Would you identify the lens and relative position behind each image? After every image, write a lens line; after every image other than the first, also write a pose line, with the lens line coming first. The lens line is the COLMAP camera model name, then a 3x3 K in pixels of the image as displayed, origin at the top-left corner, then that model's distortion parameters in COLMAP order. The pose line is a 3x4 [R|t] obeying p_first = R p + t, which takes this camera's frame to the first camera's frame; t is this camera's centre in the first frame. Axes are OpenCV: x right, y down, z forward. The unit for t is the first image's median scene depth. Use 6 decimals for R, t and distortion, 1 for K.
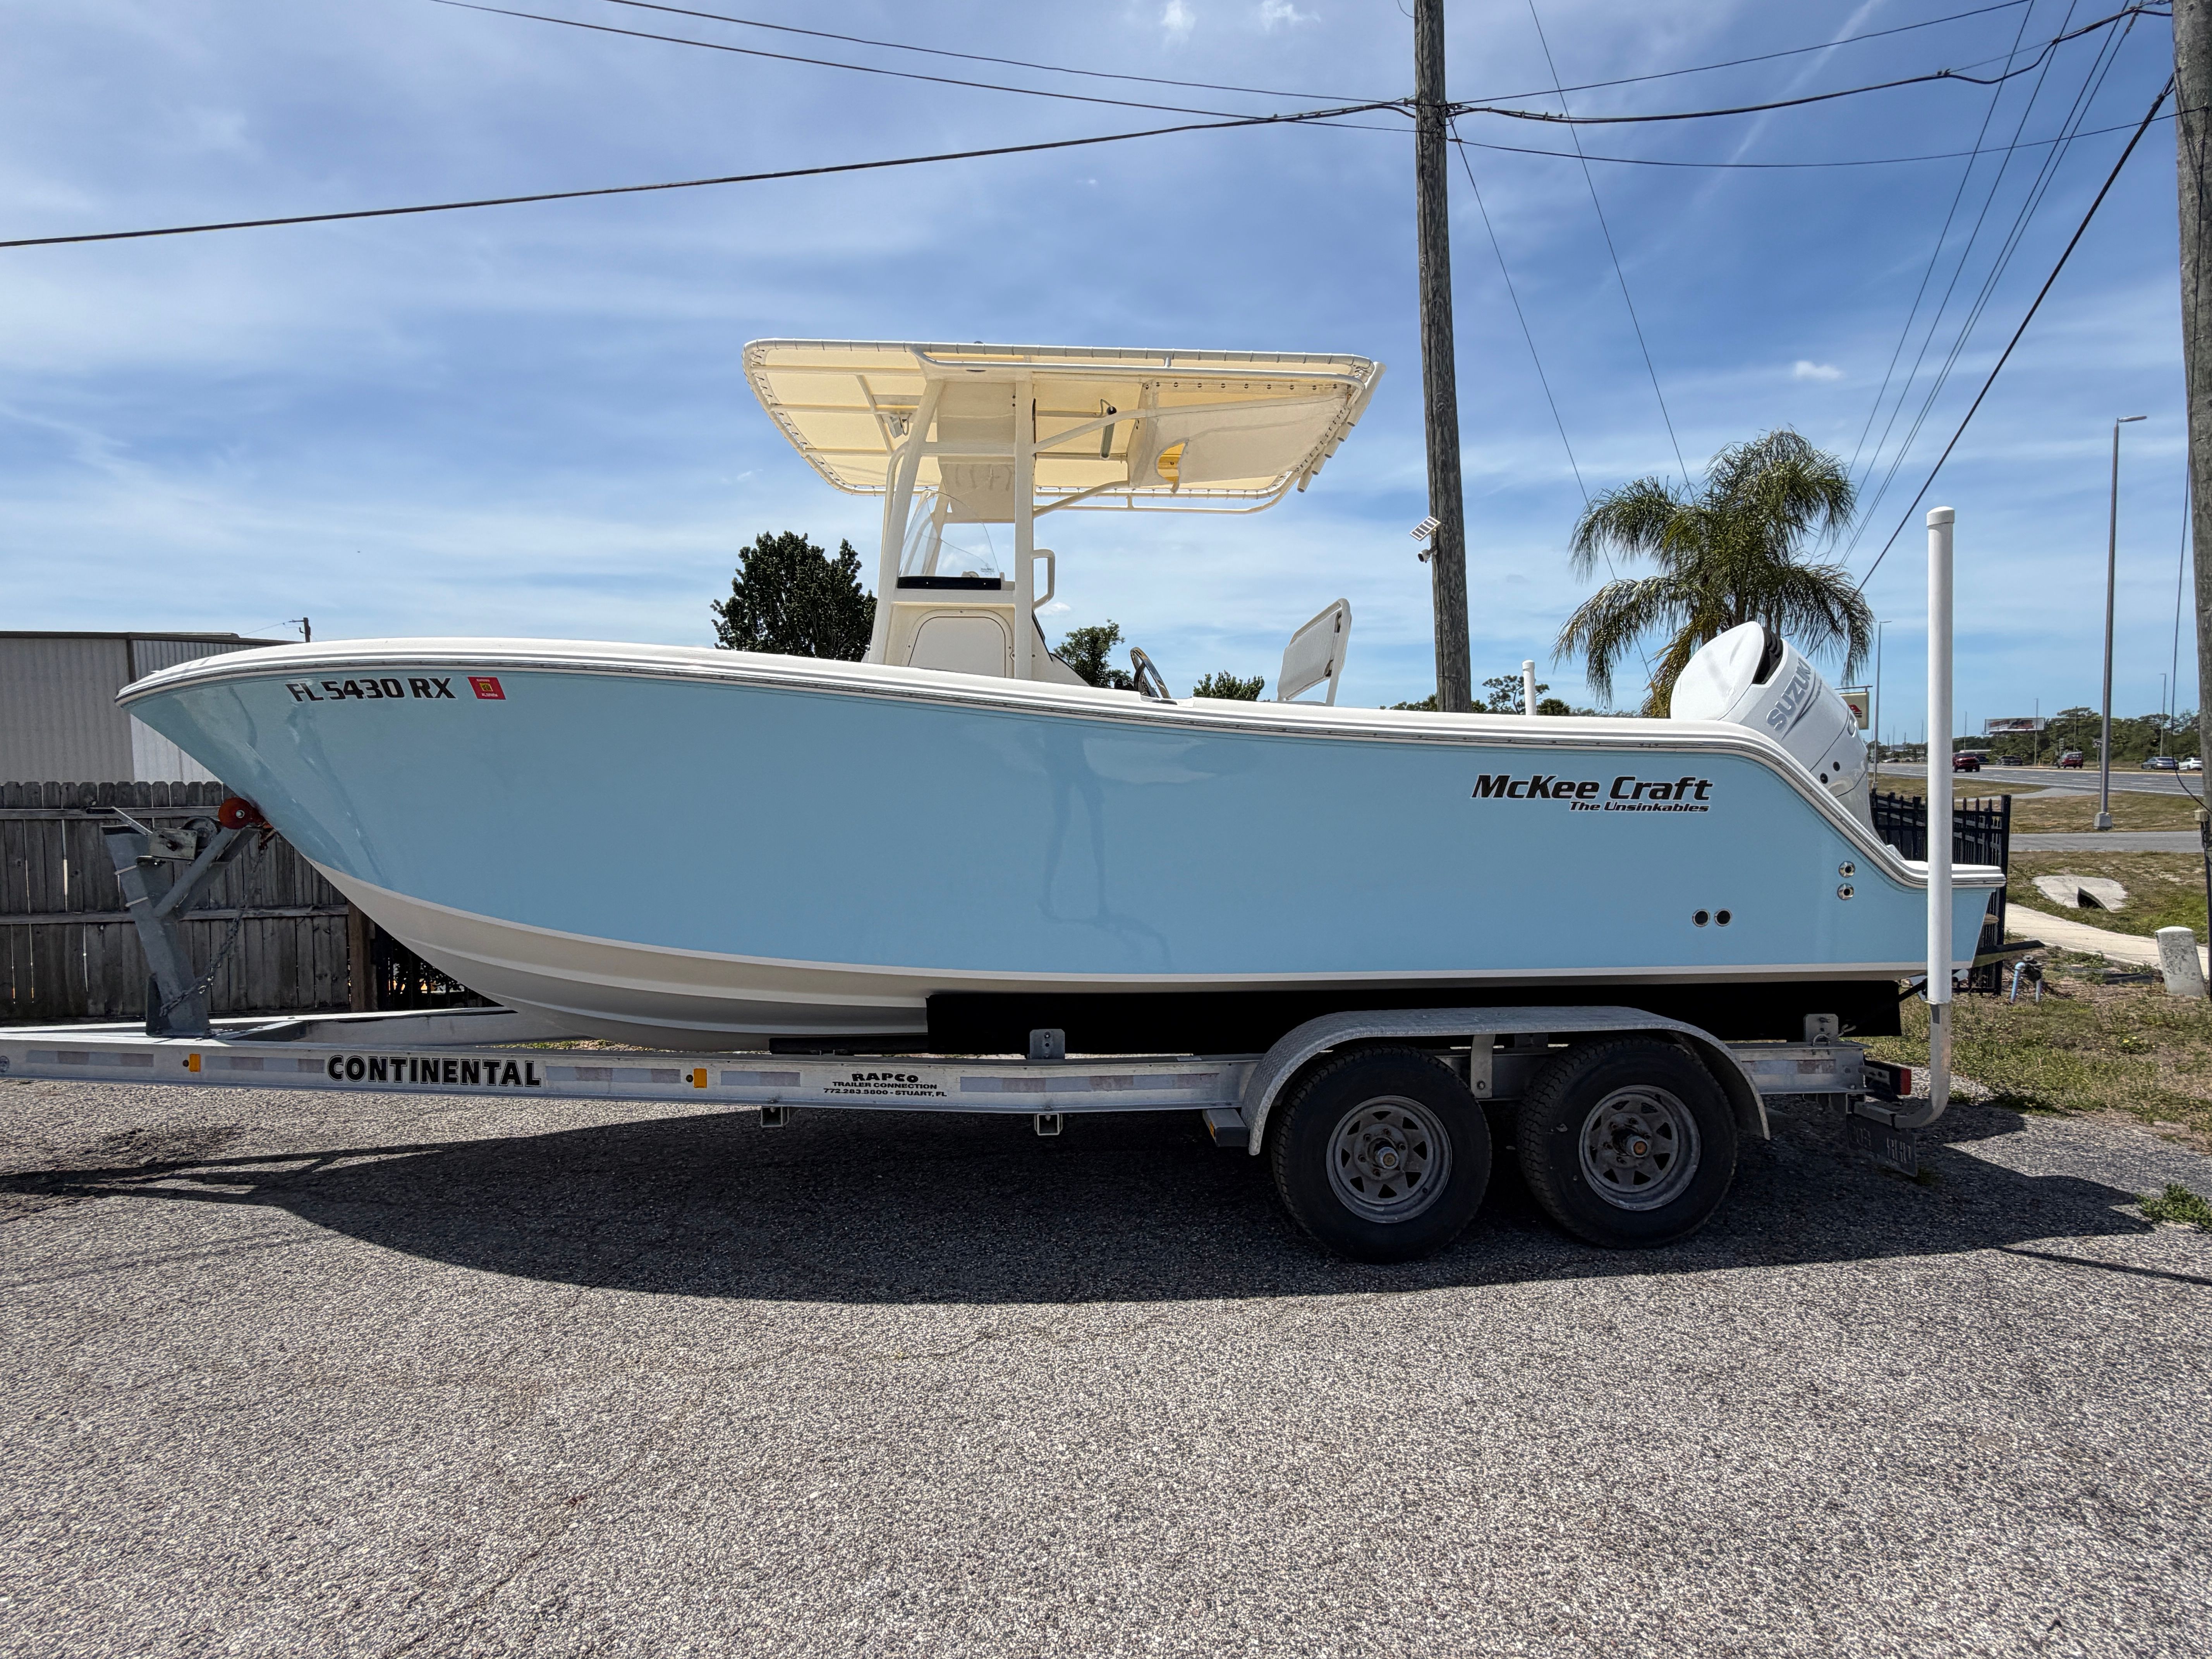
lens RADIAL K [[1029.0, 0, 1112.7], [0, 1029.0, 825.4], [0, 0, 1]] dist [-0.000389, 0.001118]
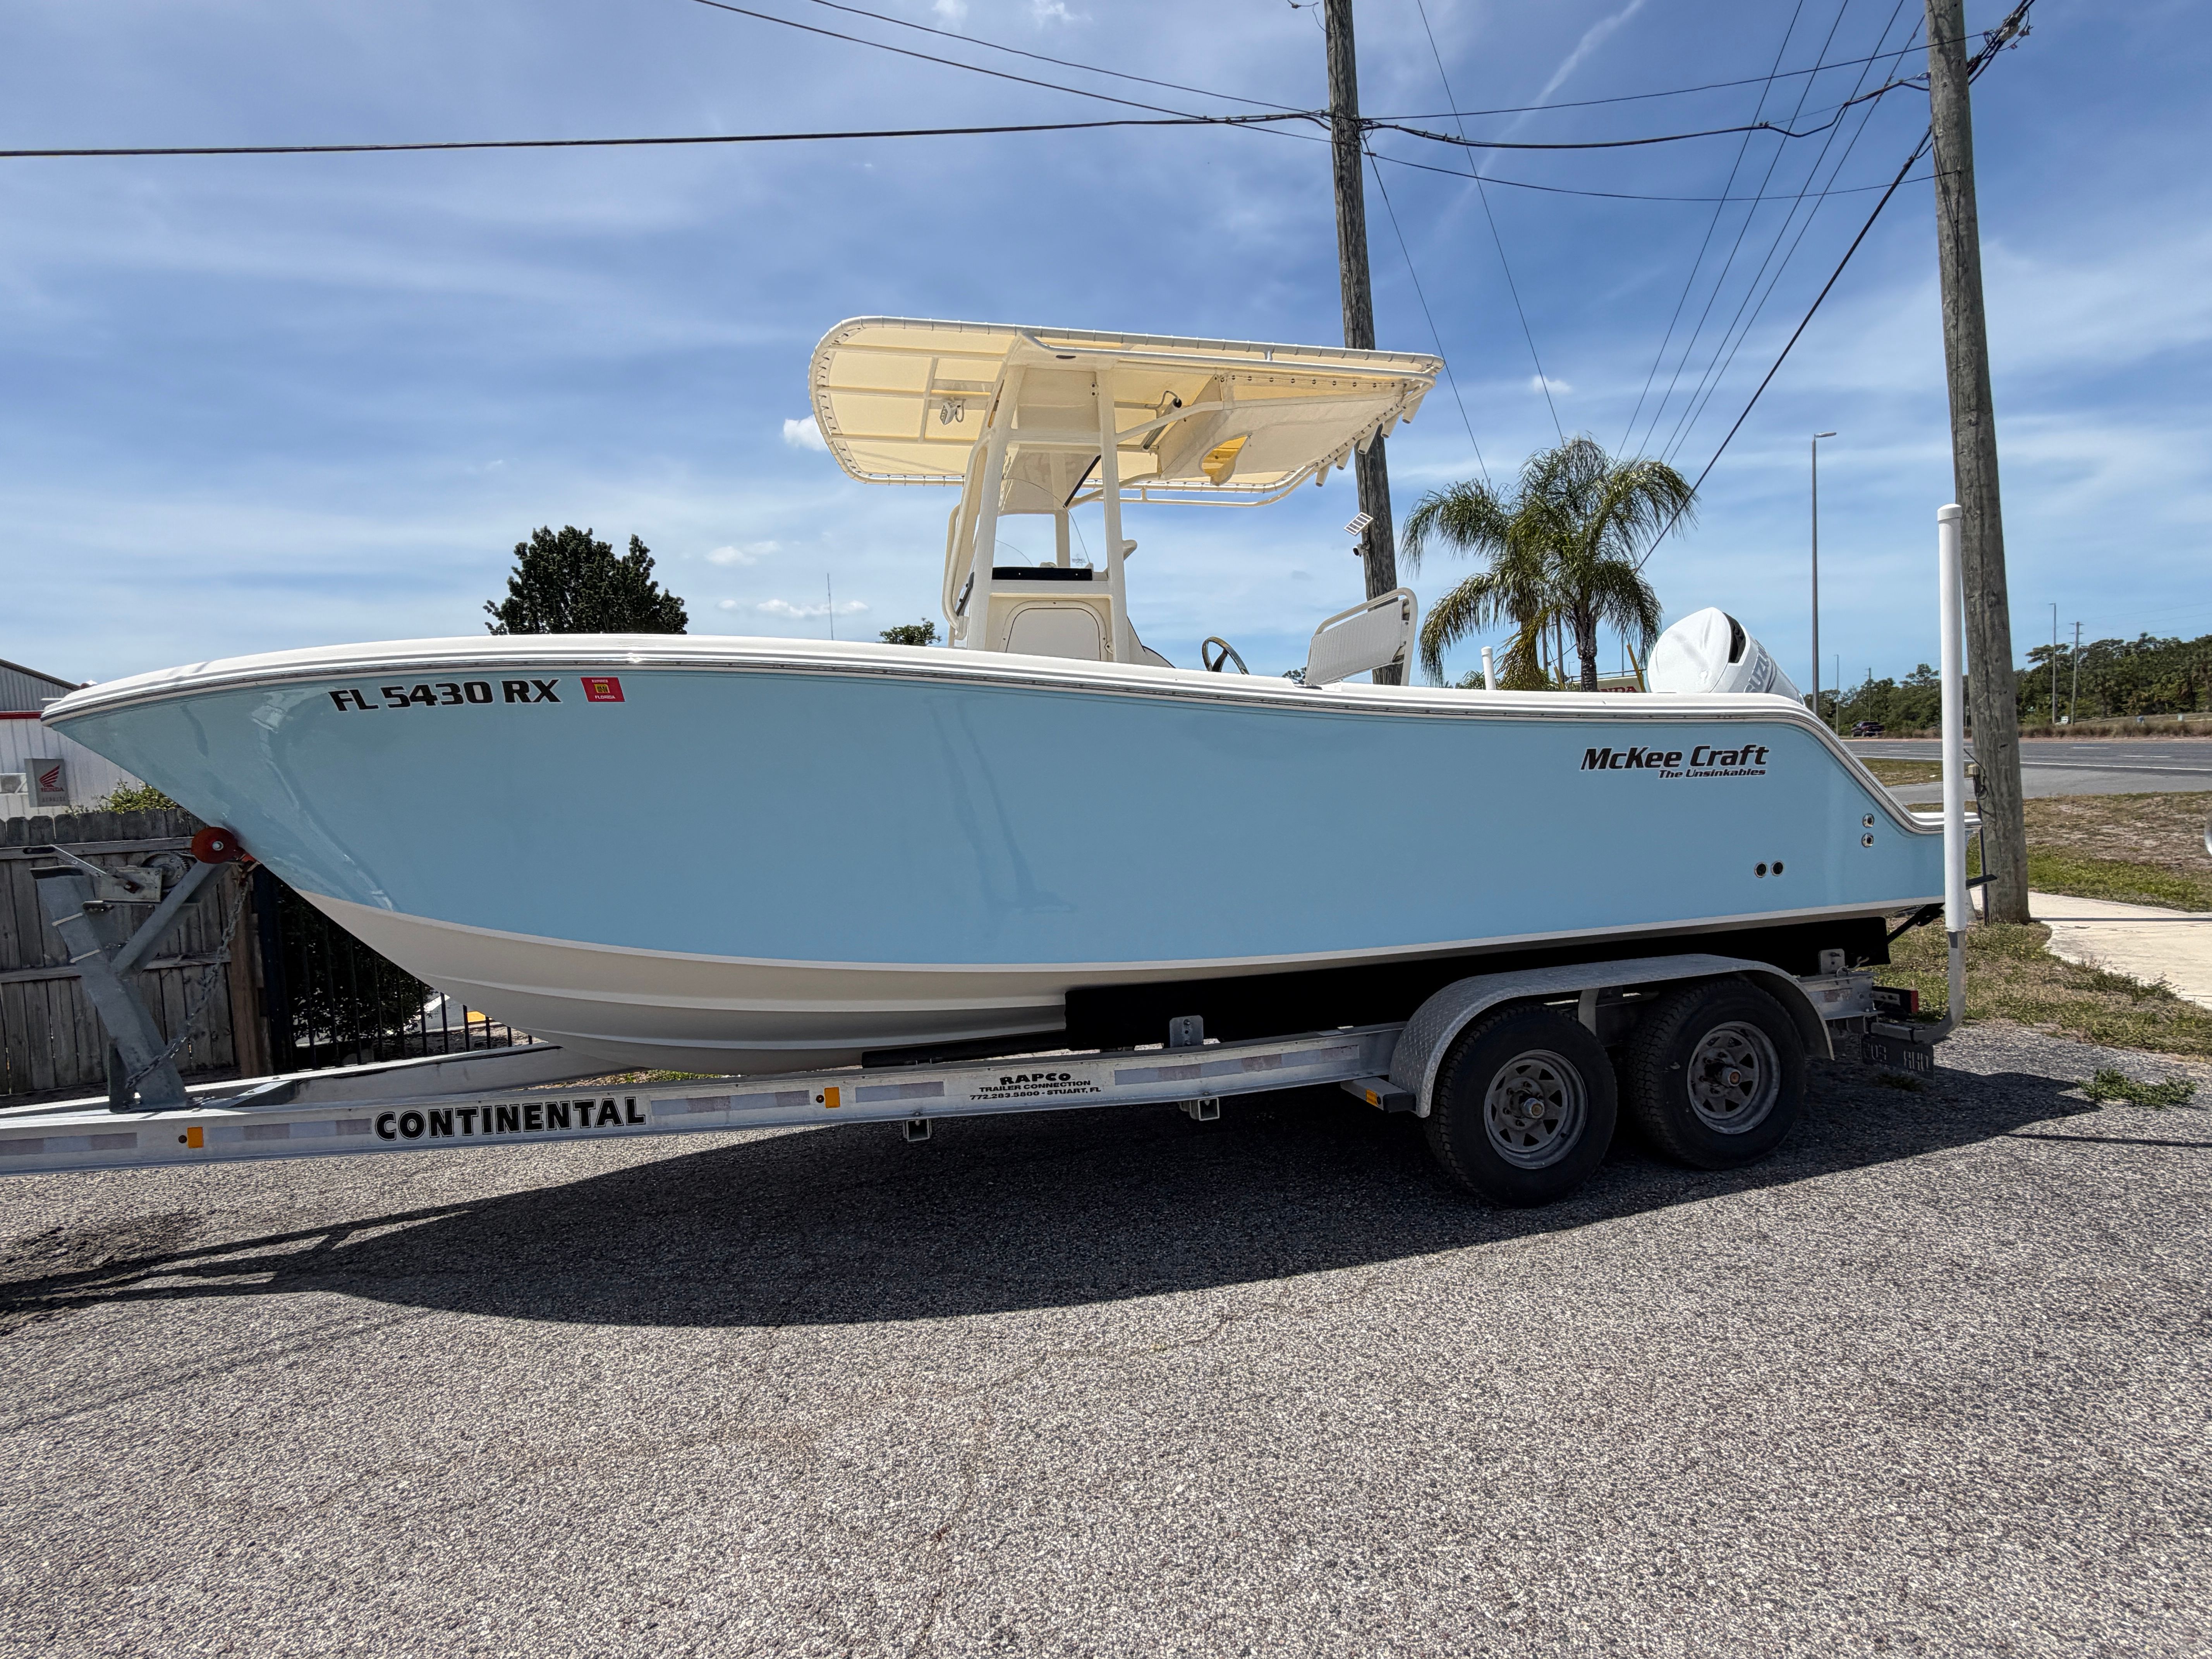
lens RADIAL K [[1029.0, 0, 1103.8], [0, 1029.0, 831.9], [0, 0, 1]] dist [-0.000389, 0.001118]
pose [[0.982575, -0.048004, 0.179558, -0.313603], [0.046514, 0.998839, 0.012502, 0.001142], [-0.179950, -0.003933, 0.983668, 0.023813]]
